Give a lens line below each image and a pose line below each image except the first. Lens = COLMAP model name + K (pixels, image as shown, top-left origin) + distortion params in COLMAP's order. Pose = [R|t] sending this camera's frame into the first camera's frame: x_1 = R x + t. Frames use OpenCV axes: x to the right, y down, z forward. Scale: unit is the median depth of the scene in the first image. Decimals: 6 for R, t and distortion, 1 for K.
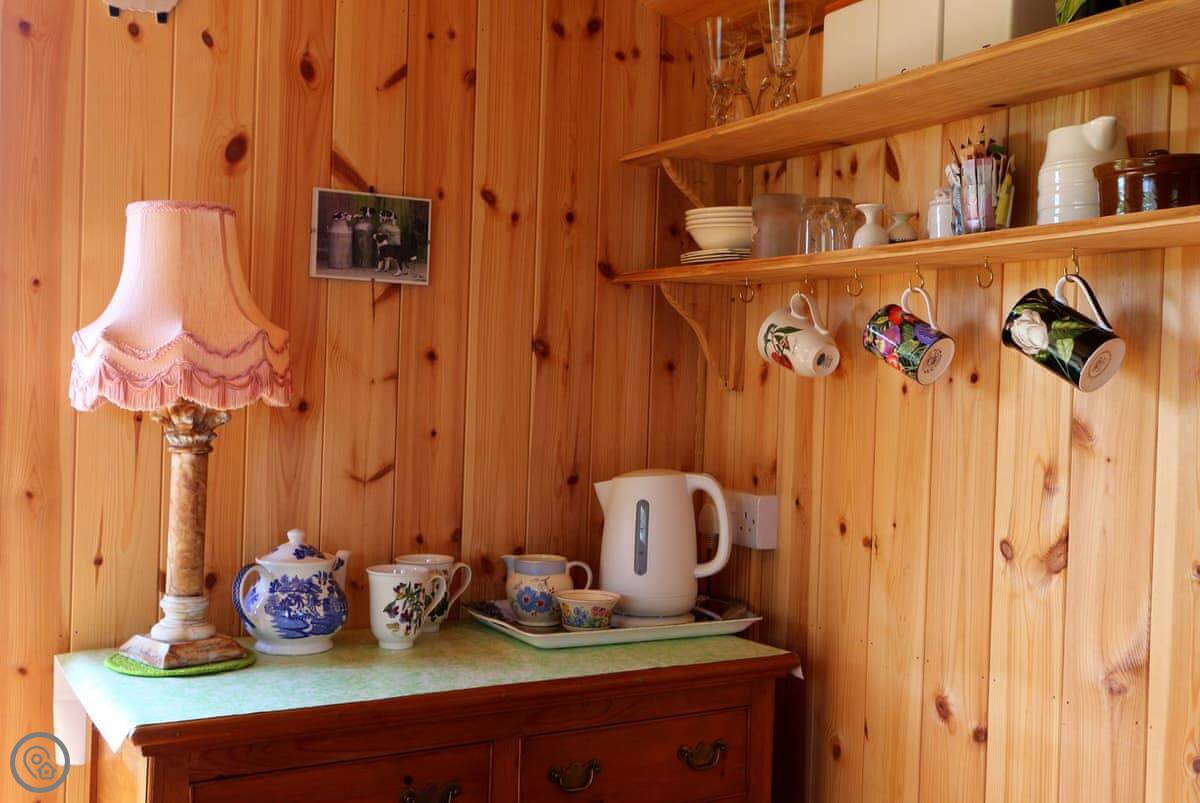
lens RADIAL K [[1186.1, 0, 577.4], [0, 1186.1, 375.3], [0, 0, 1]] dist [0.004244, 0.010860]
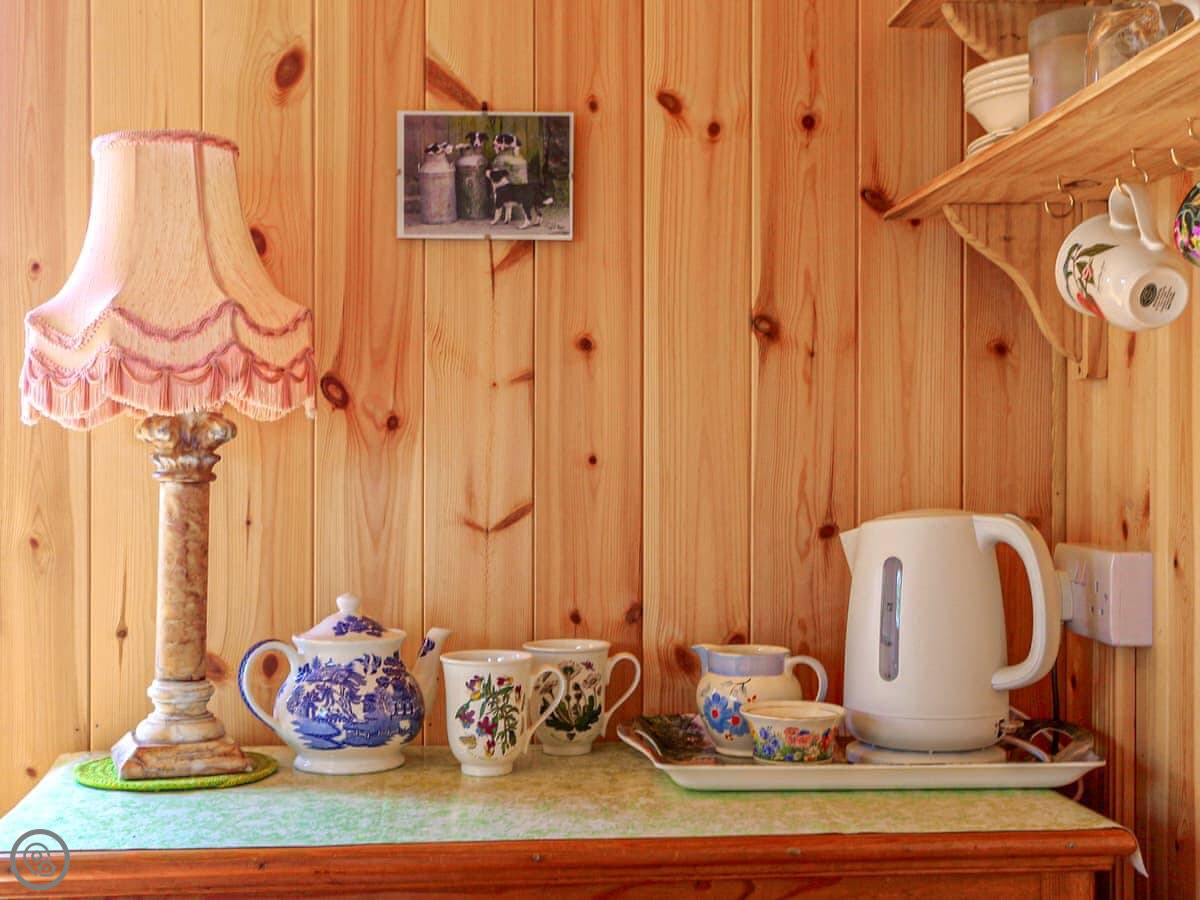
lens RADIAL K [[1471.6, 0, 605.1], [0, 1471.6, 427.5], [0, 0, 1]] dist [0.000570, 0.015602]
pose [[0.907273, -0.037643, -0.418854, 0.250548], [0.030039, 0.999243, -0.024736, 0.055060], [0.419468, 0.009861, 0.907716, 0.263211]]
